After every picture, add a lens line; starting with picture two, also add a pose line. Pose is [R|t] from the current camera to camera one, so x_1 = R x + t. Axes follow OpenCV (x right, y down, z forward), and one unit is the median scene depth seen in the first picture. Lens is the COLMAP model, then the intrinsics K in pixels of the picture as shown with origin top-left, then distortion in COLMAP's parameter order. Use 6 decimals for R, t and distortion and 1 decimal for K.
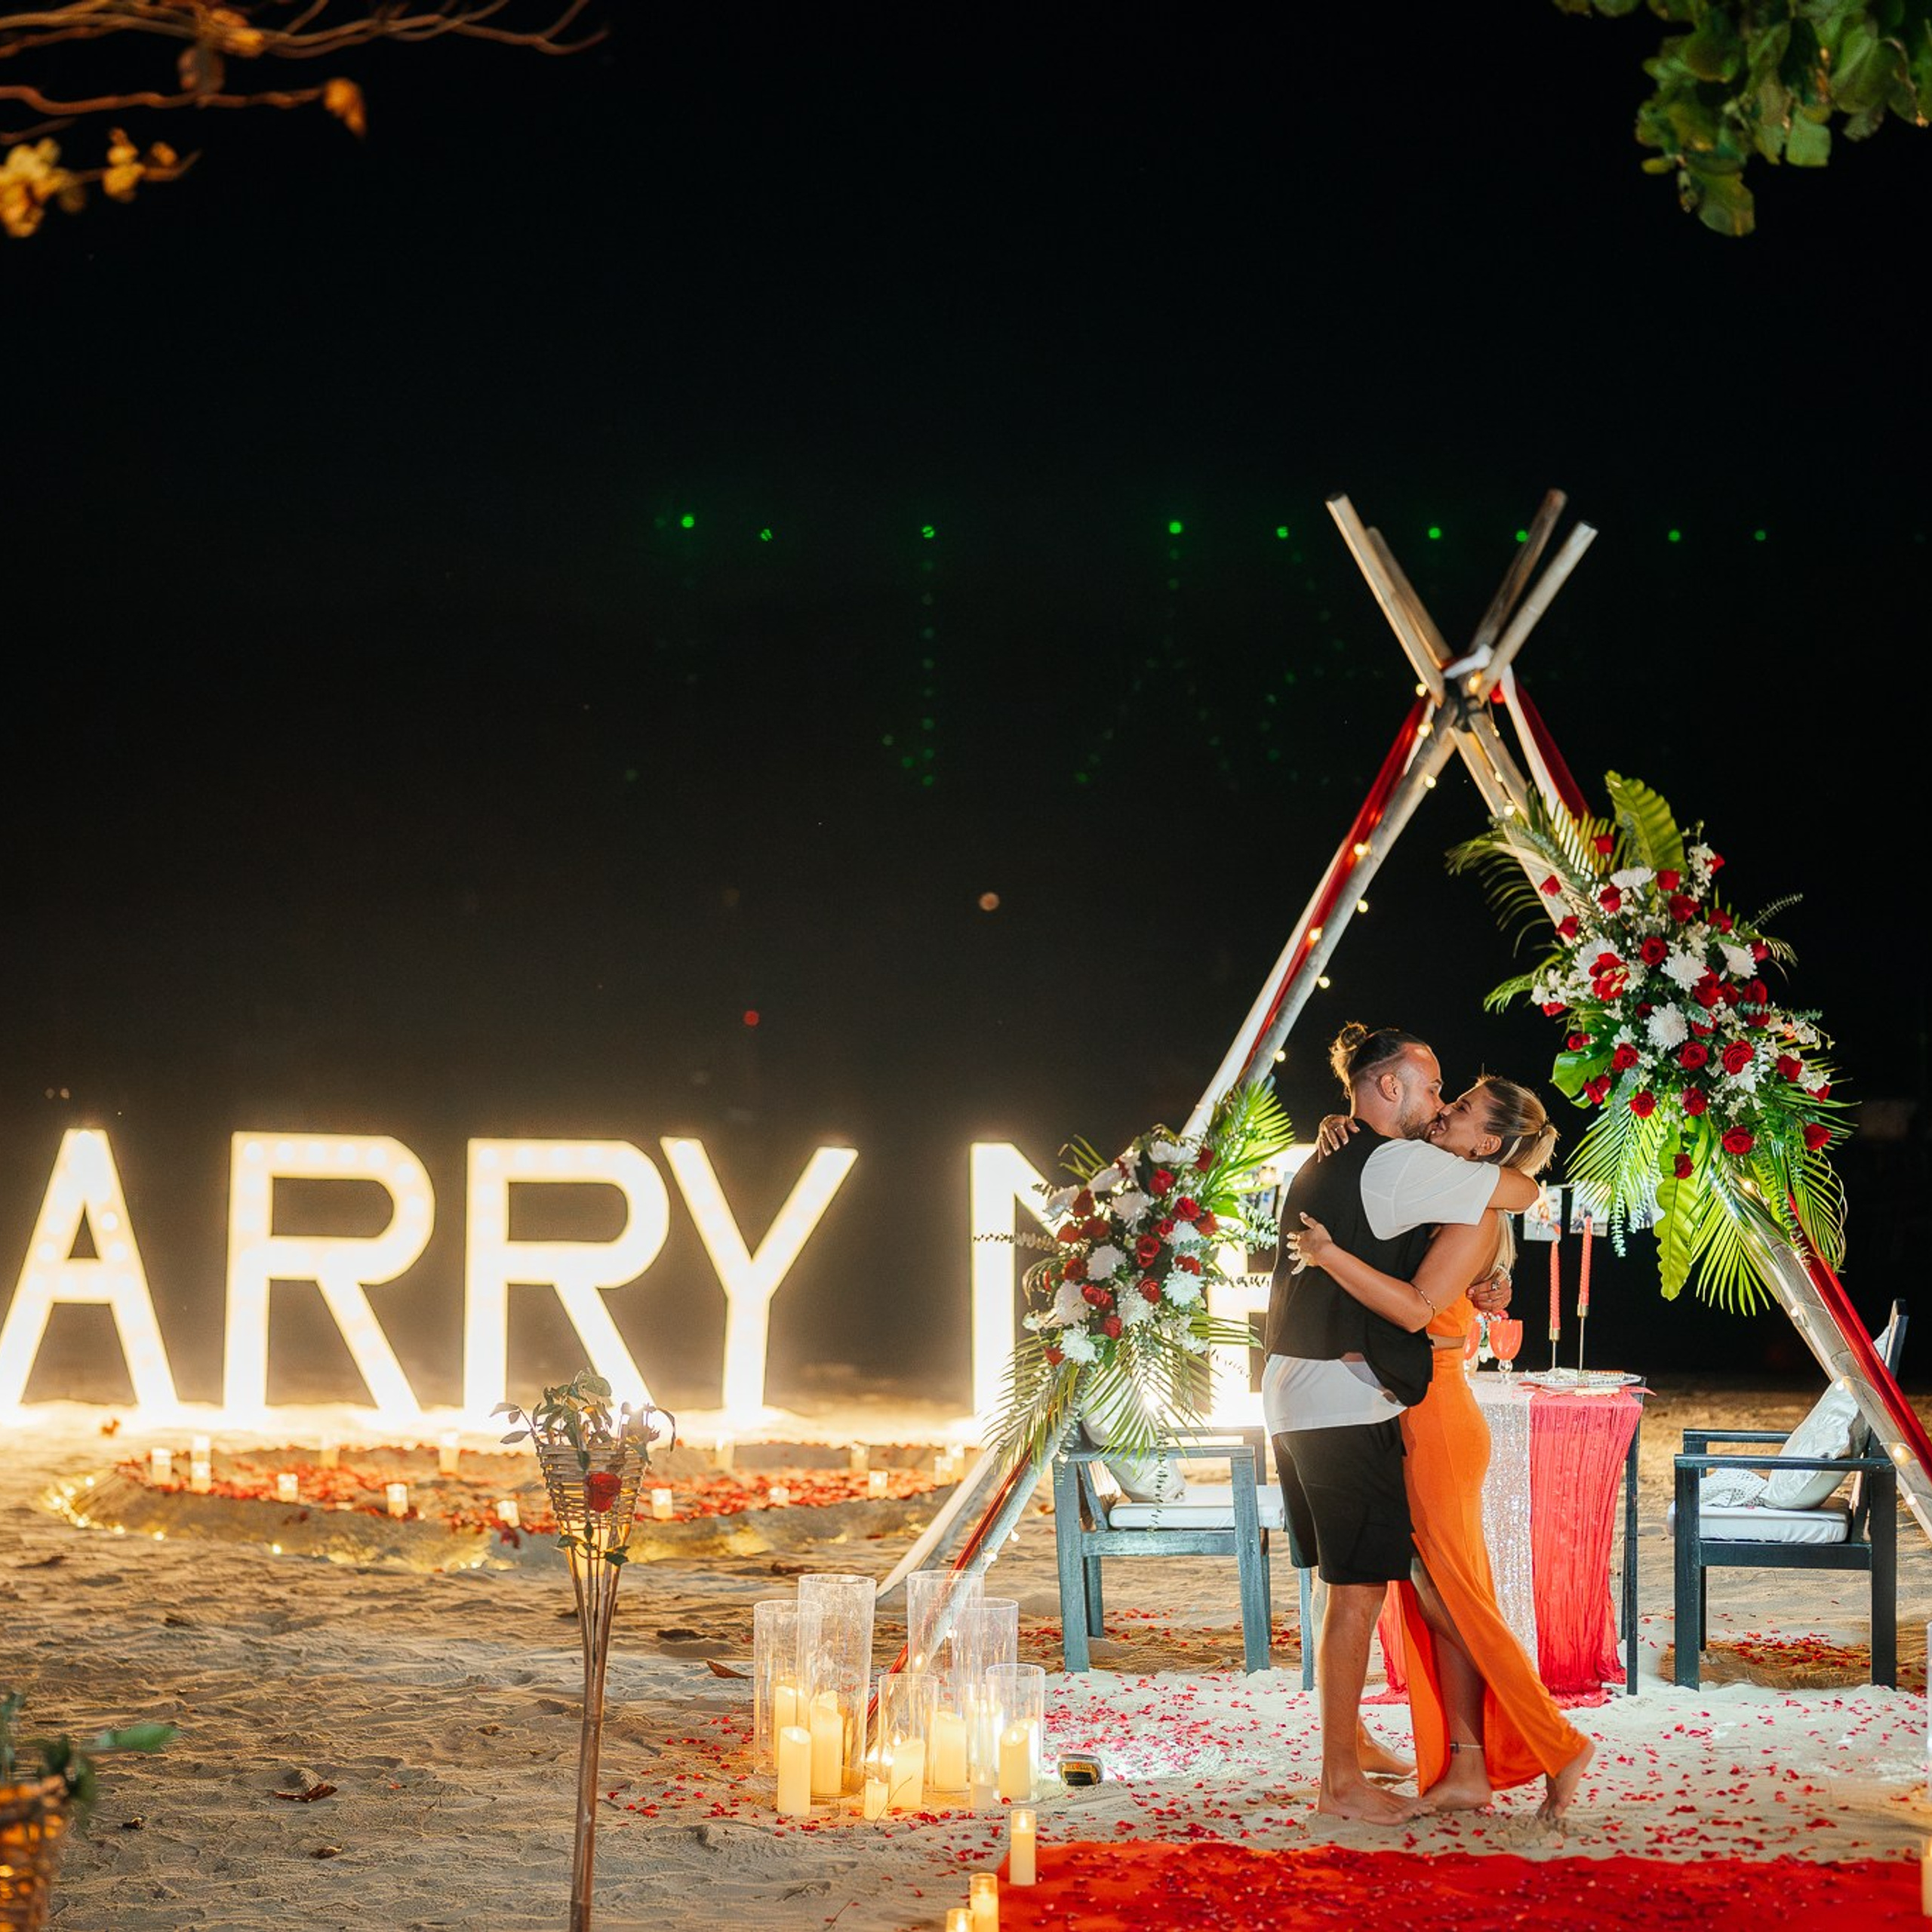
lens RADIAL K [[4015.3, 0, 871.0], [0, 4015.3, 1043.6], [0, 0, 1]] dist [0.032125, -0.238323]
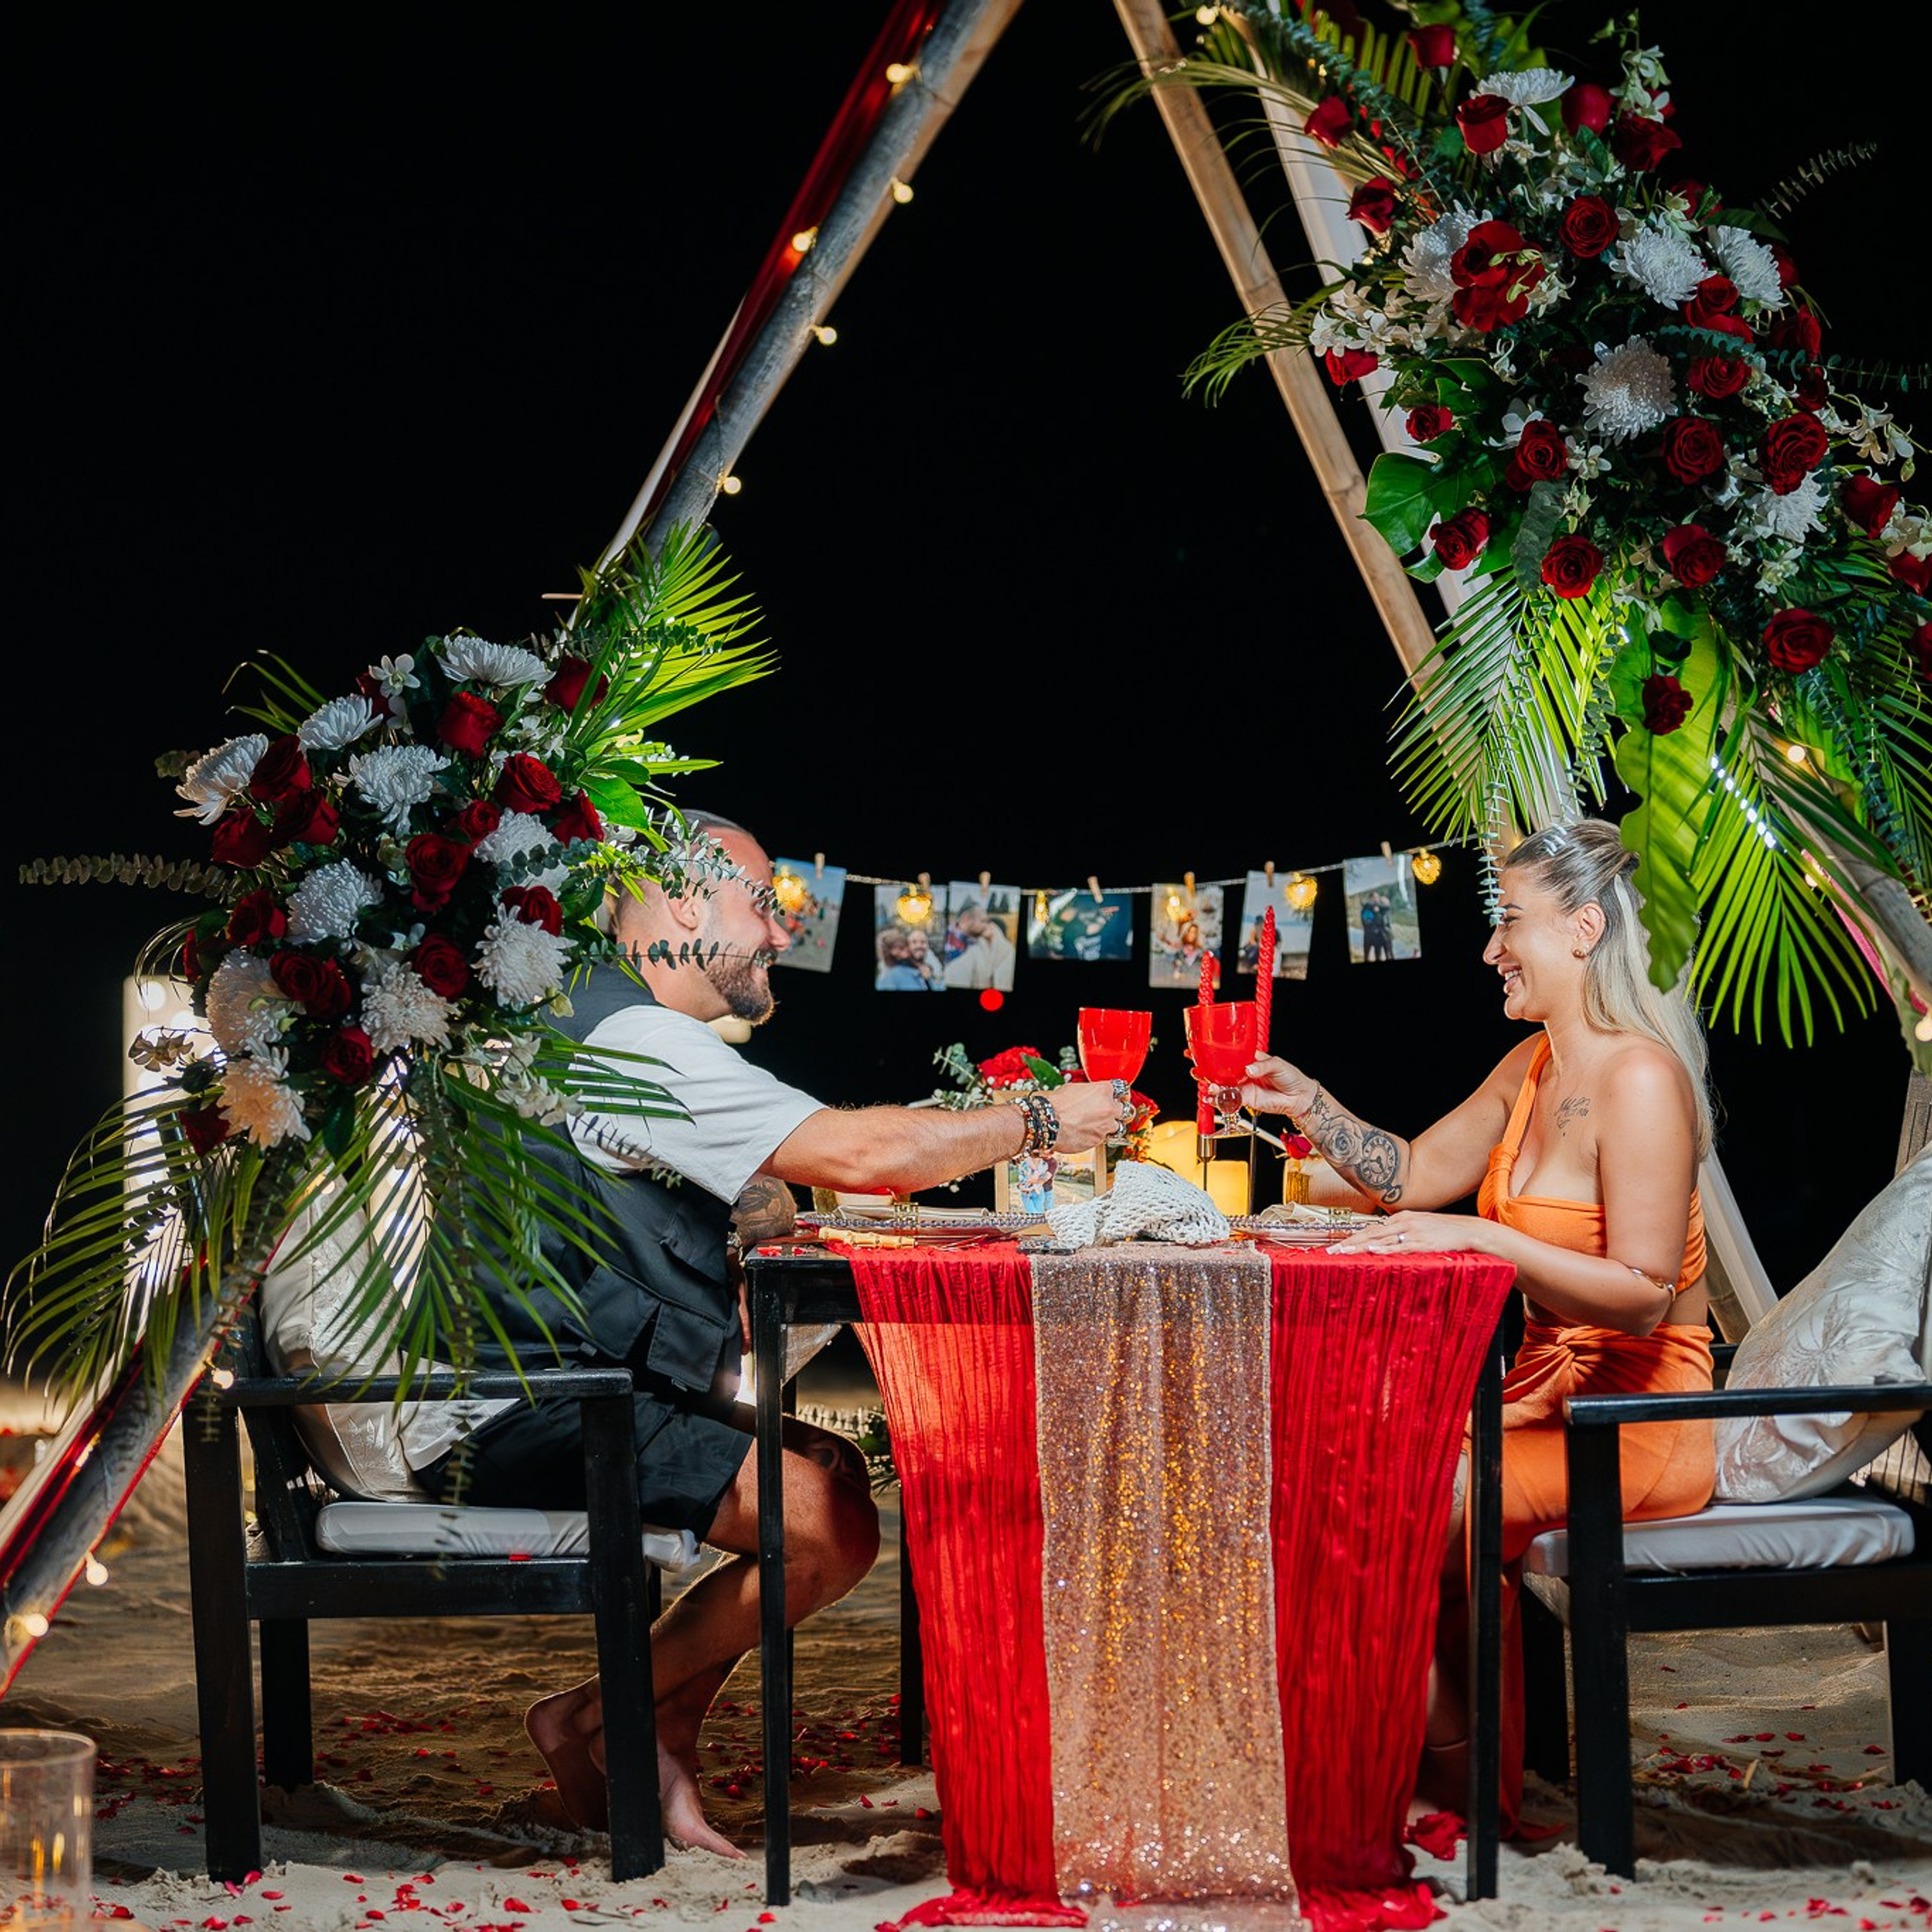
lens RADIAL K [[4015.3, 0, 871.0], [0, 4015.3, 1043.6], [0, 0, 1]] dist [0.032125, -0.238323]
pose [[0.981065, 0.012328, 0.193289, 0.032886], [-0.009717, 0.999848, -0.014446, 0.073579], [-0.193437, 0.012294, 0.981036, 0.580321]]
